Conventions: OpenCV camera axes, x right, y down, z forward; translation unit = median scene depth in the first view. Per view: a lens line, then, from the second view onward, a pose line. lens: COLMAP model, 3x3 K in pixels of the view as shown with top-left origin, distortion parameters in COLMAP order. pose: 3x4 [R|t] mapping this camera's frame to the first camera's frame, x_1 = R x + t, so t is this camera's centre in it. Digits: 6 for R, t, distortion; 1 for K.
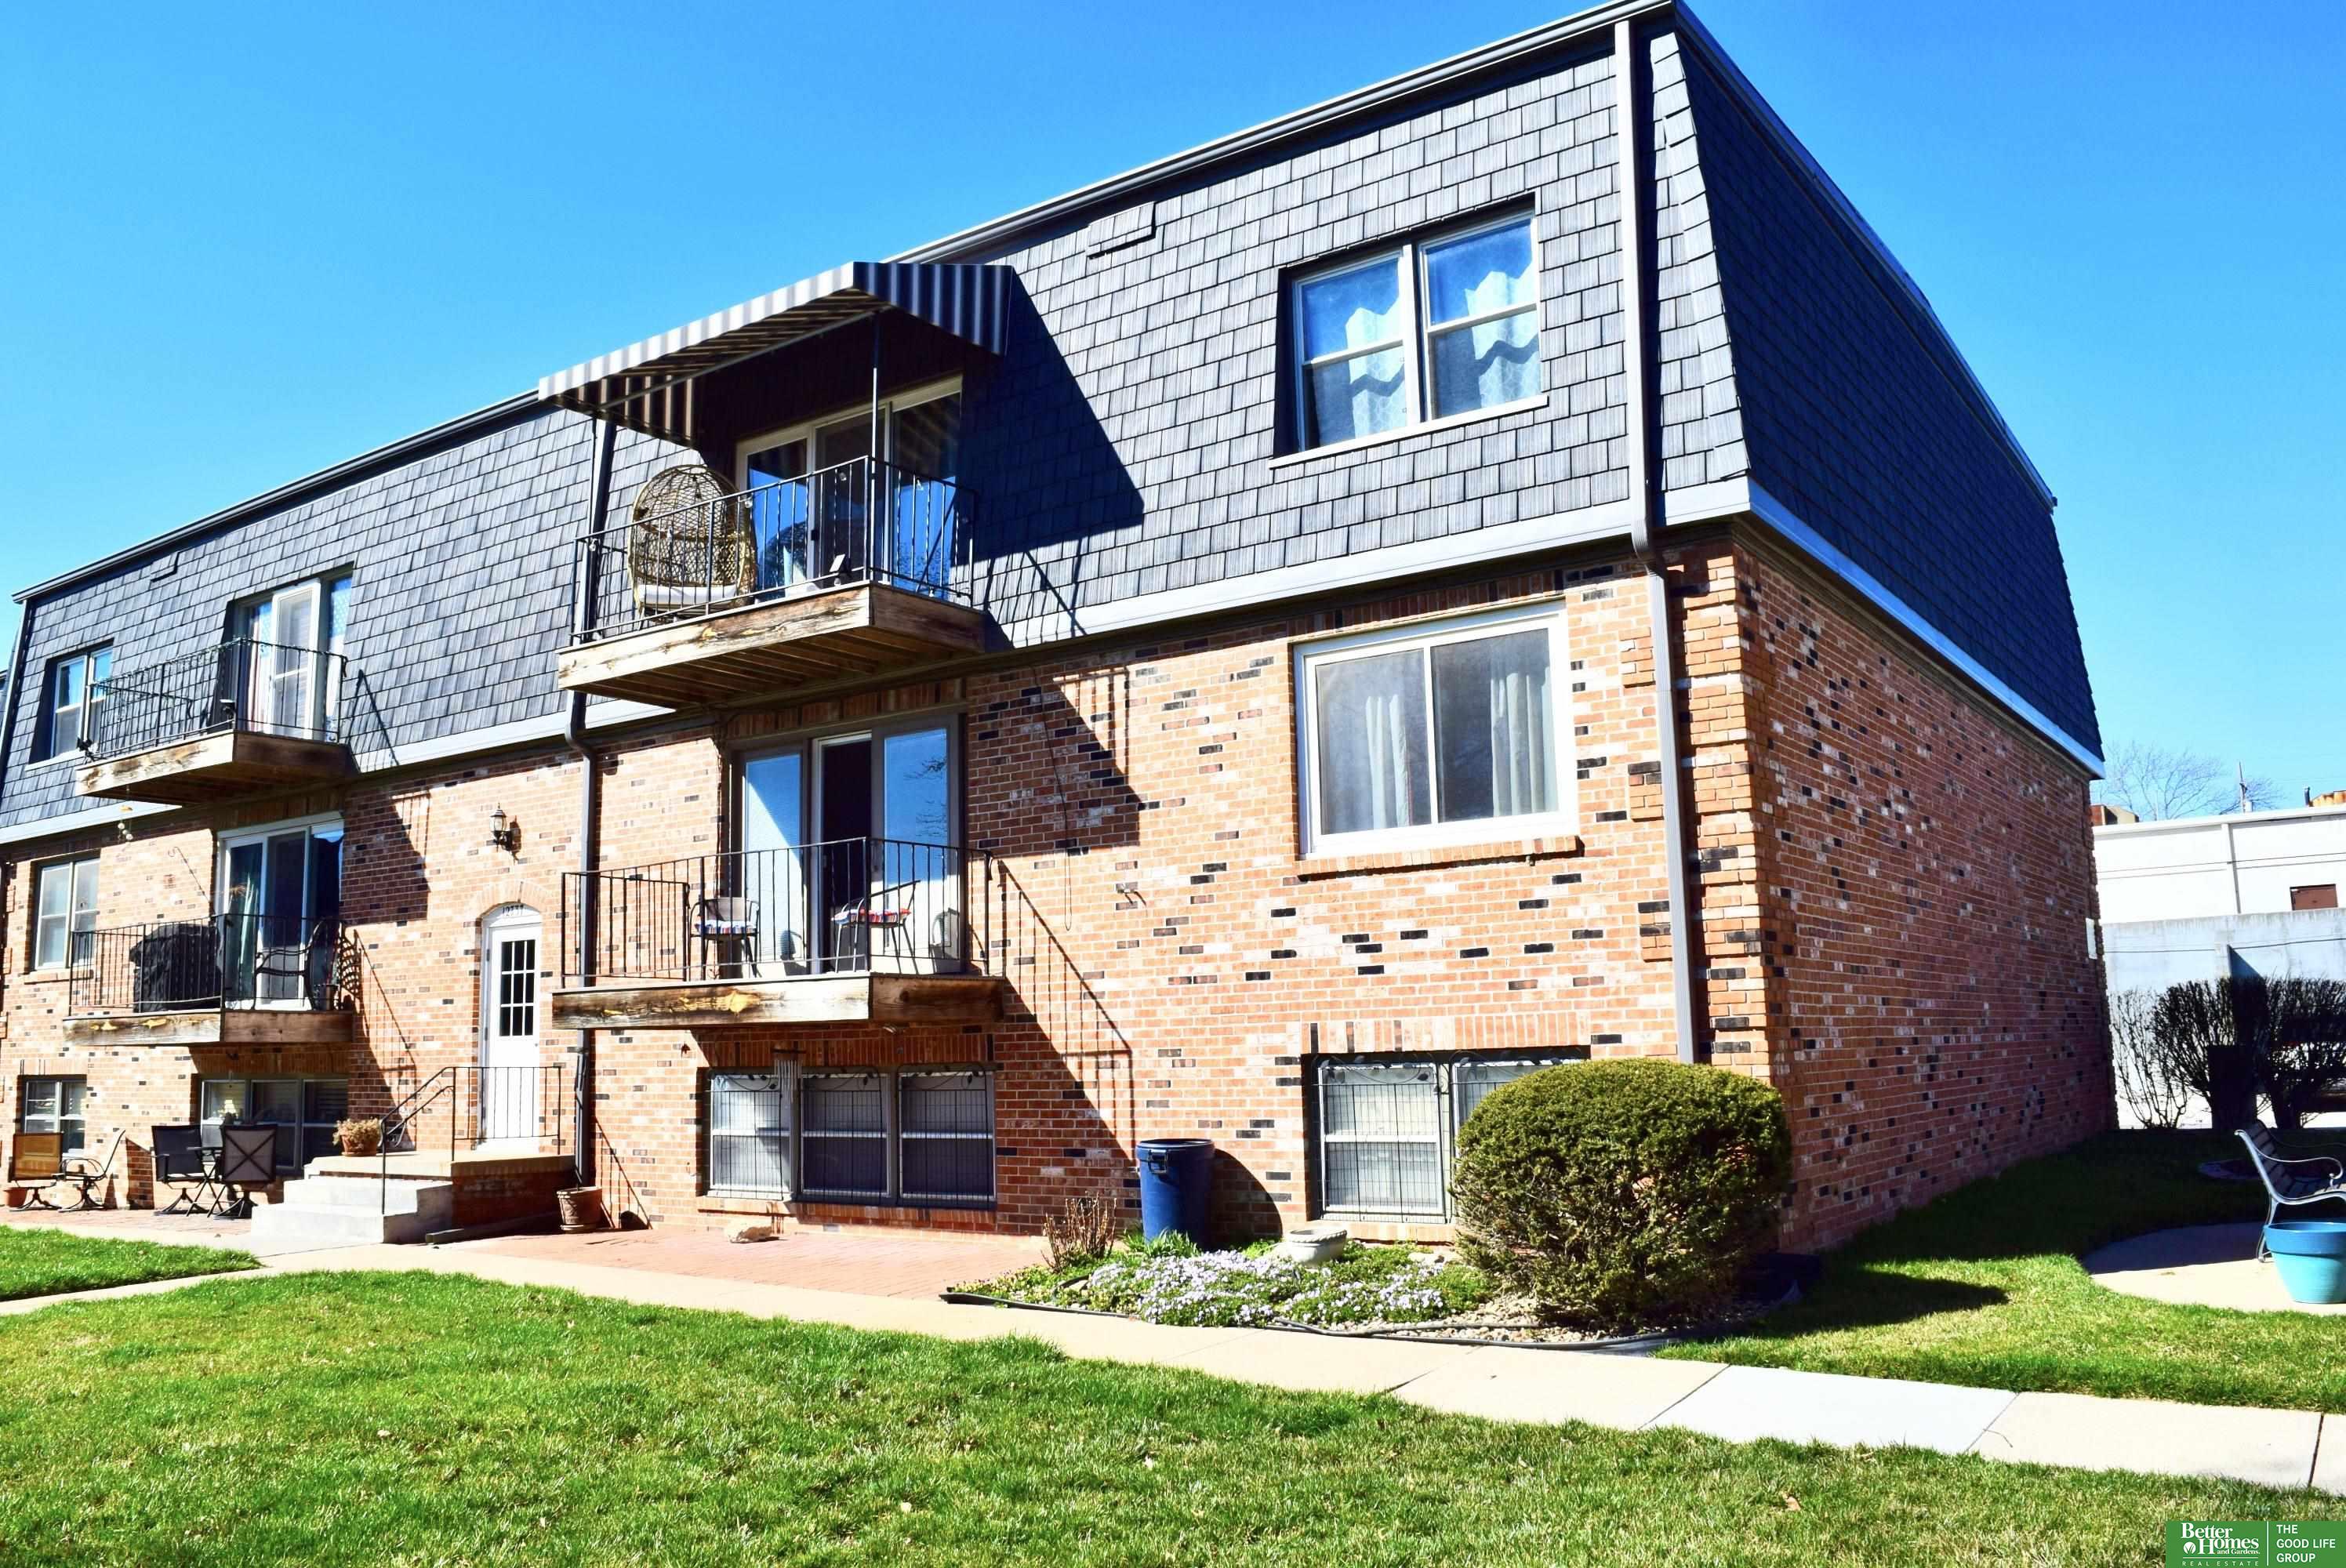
lens RADIAL K [[1877.8, 0, 1164.9], [0, 1877.8, 779.7], [0, 0, 1]] dist [-0.097531, 0.024018]
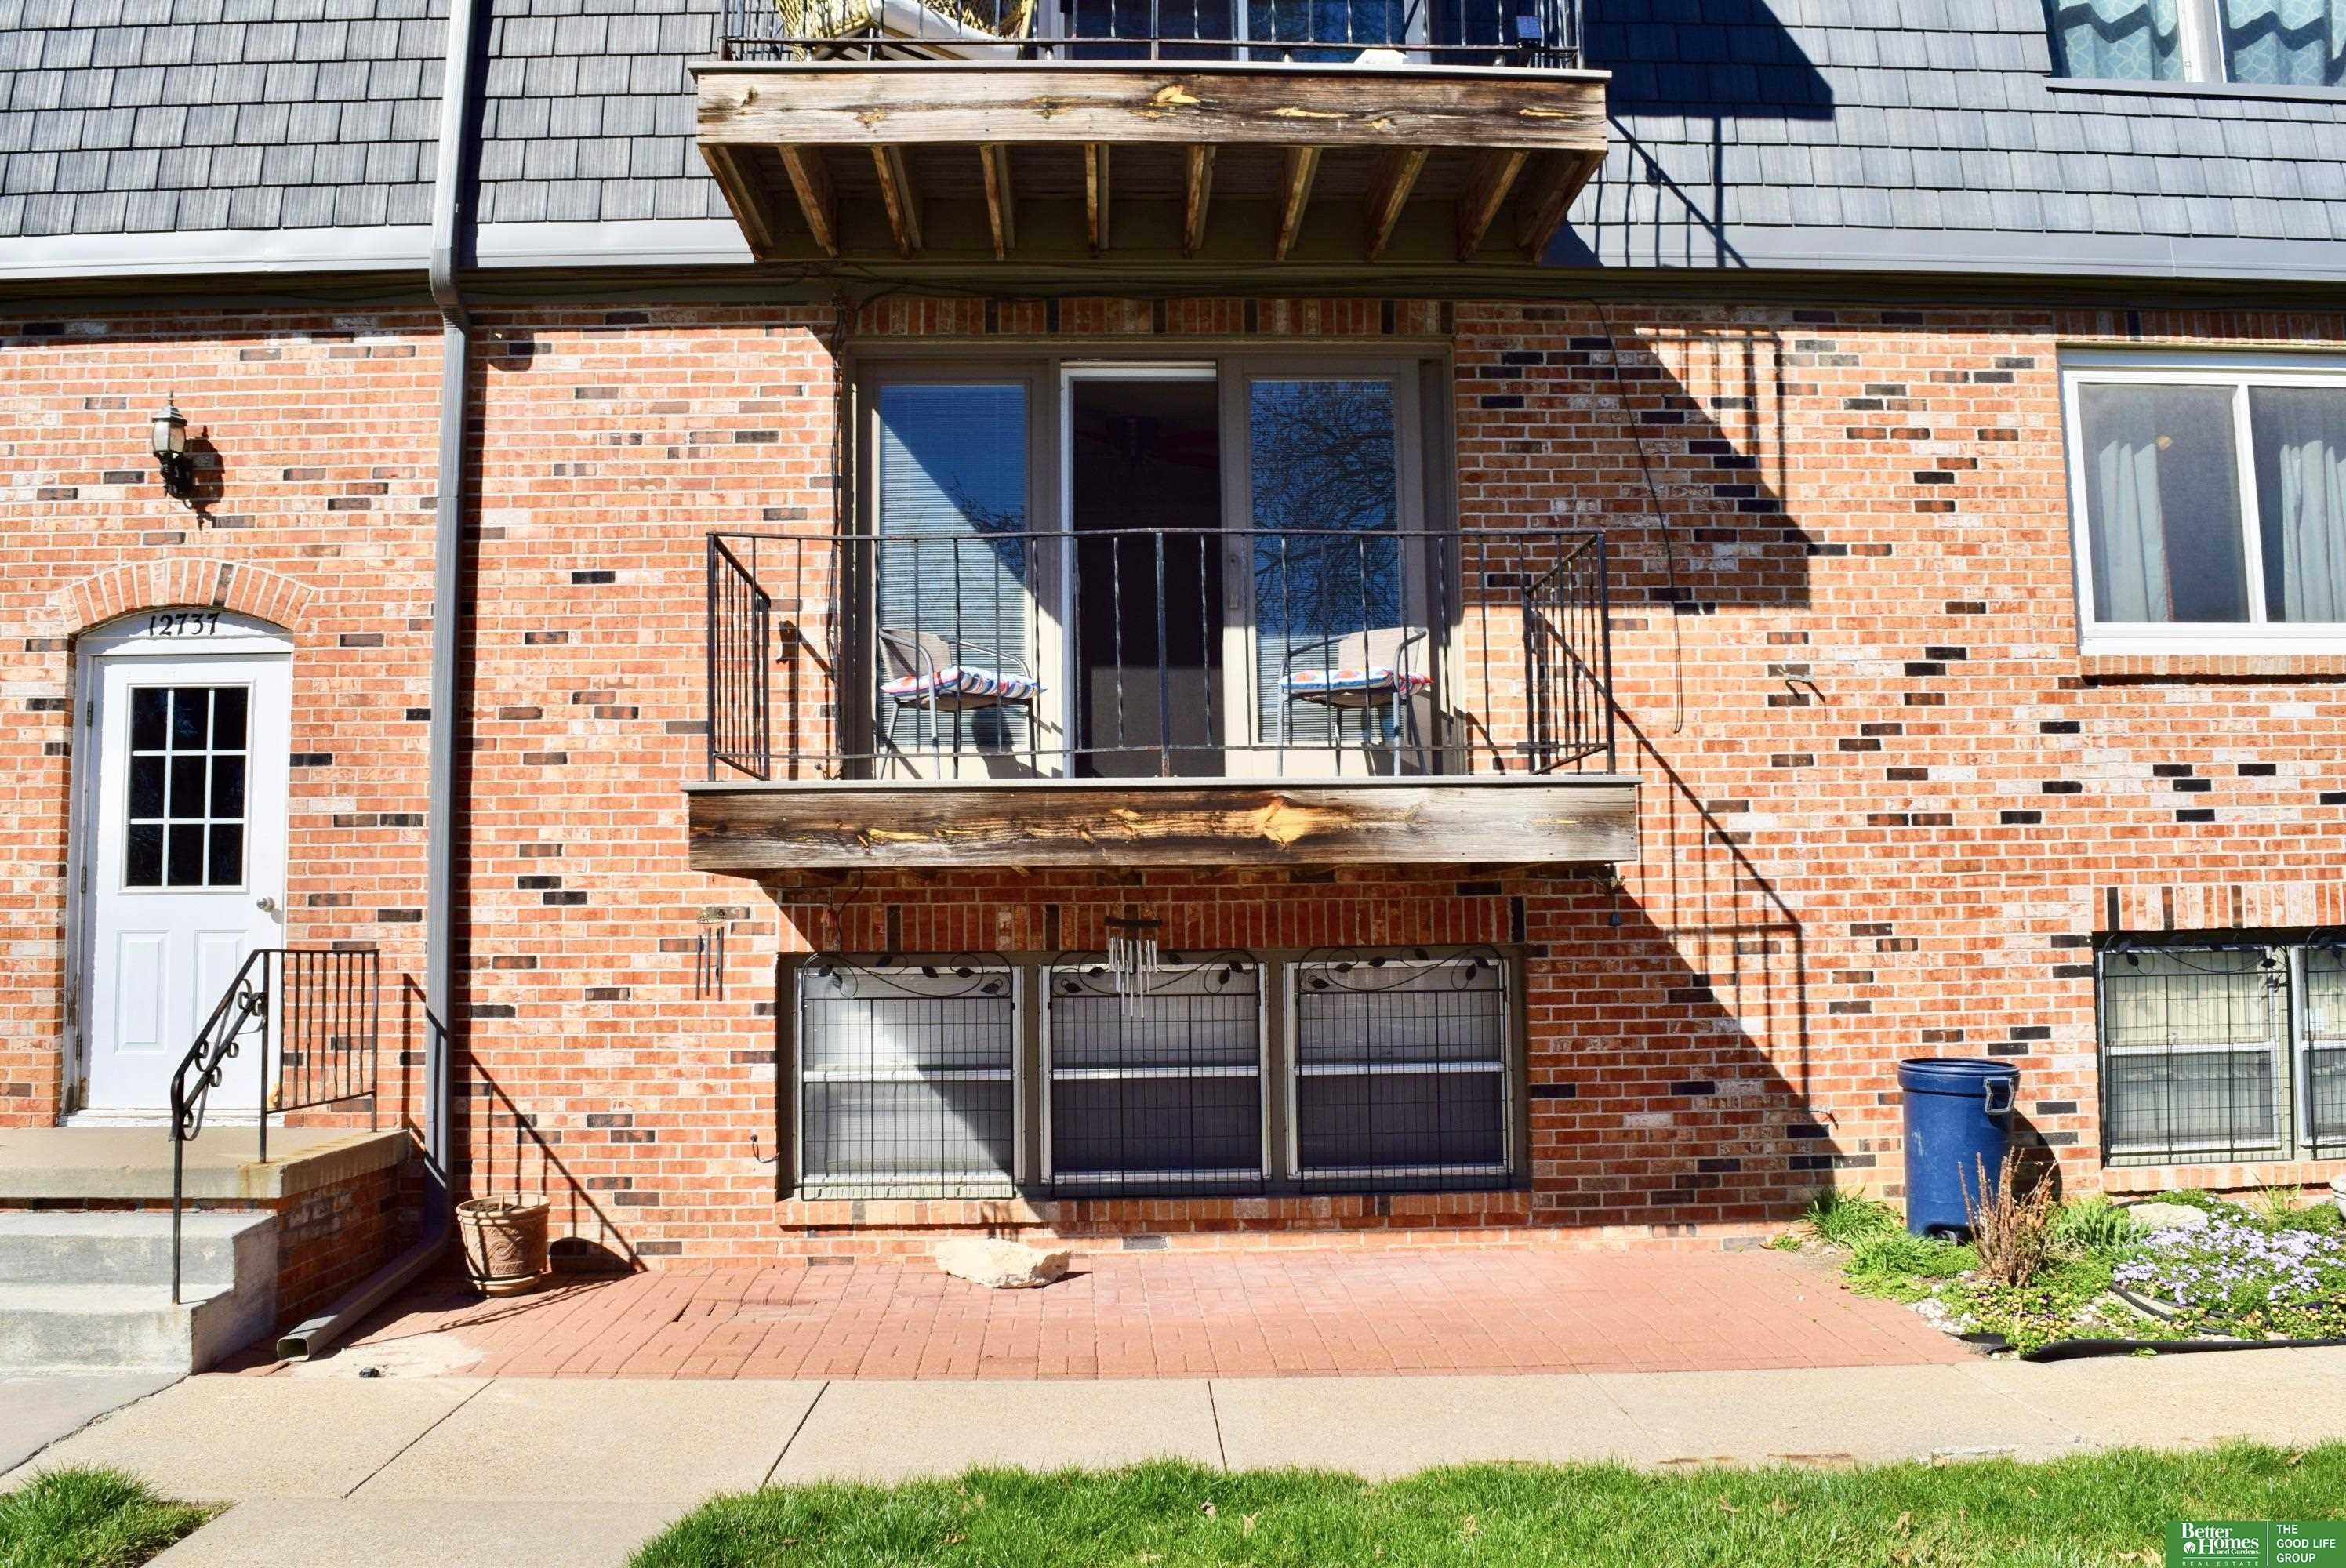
lens RADIAL K [[1877.8, 0, 1164.9], [0, 1877.8, 779.7], [0, 0, 1]] dist [-0.097531, 0.024018]
pose [[0.793903, 0.063836, 0.604684, -0.567319], [-0.095105, 0.995270, 0.019796, 0.101143], [-0.600561, -0.073224, 0.796219, 0.617466]]
